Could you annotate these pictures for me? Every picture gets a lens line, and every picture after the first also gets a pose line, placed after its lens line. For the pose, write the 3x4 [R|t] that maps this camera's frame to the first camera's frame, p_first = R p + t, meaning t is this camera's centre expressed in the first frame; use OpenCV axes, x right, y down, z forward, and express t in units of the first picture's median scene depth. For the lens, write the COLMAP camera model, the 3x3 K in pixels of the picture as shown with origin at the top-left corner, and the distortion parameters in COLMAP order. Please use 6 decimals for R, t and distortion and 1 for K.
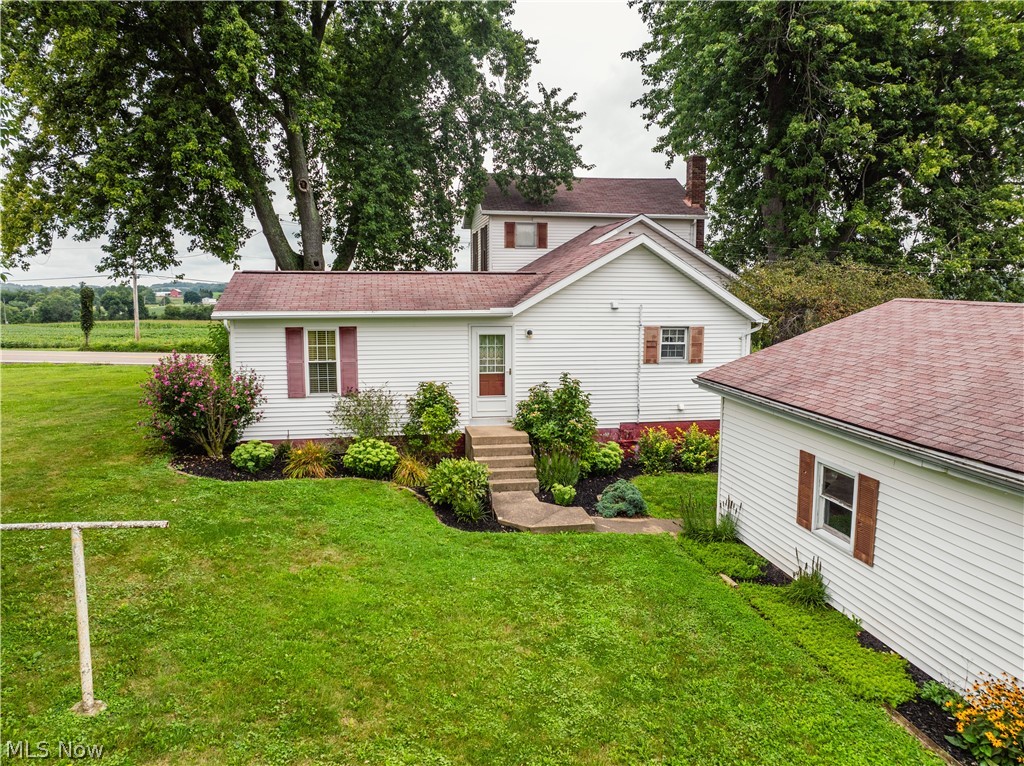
lens RADIAL K [[730.1, 0, 523.8], [0, 730.1, 379.8], [0, 0, 1]] dist [-0.024185, 0.000077]
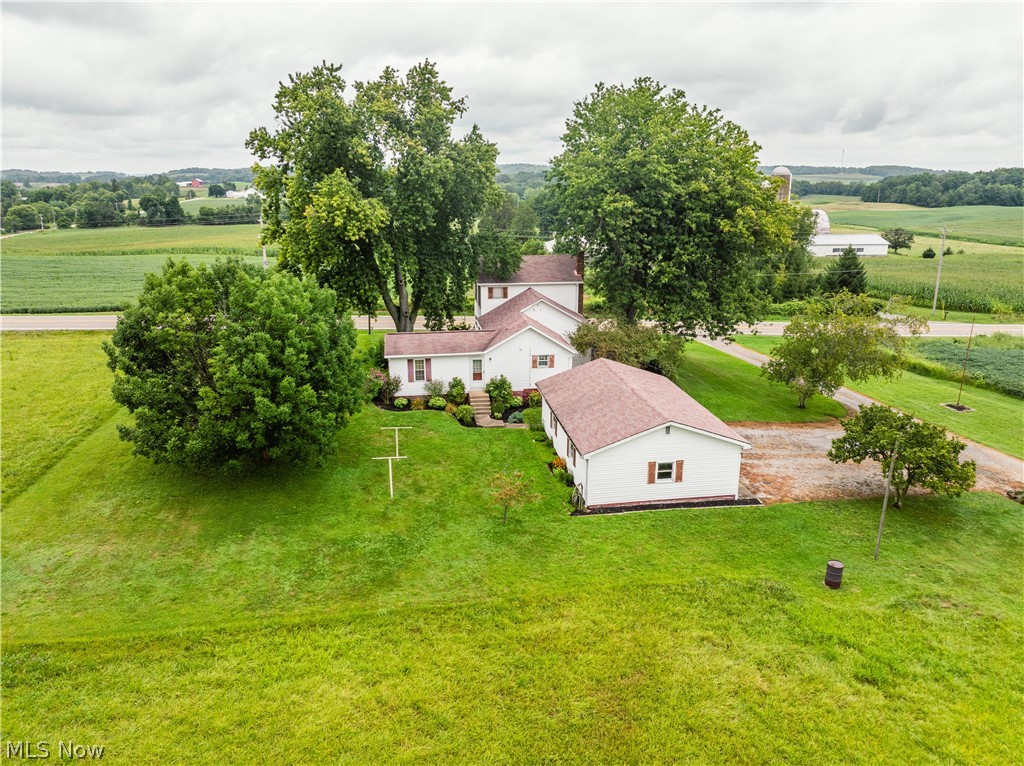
lens RADIAL K [[730.1, 0, 523.8], [0, 730.1, 379.8], [0, 0, 1]] dist [-0.024185, 0.000077]
pose [[0.999613, 0.007392, -0.026832, 0.232869], [-0.003211, 0.988279, 0.152627, -0.452306], [0.027645, -0.152482, 0.987920, -1.977621]]
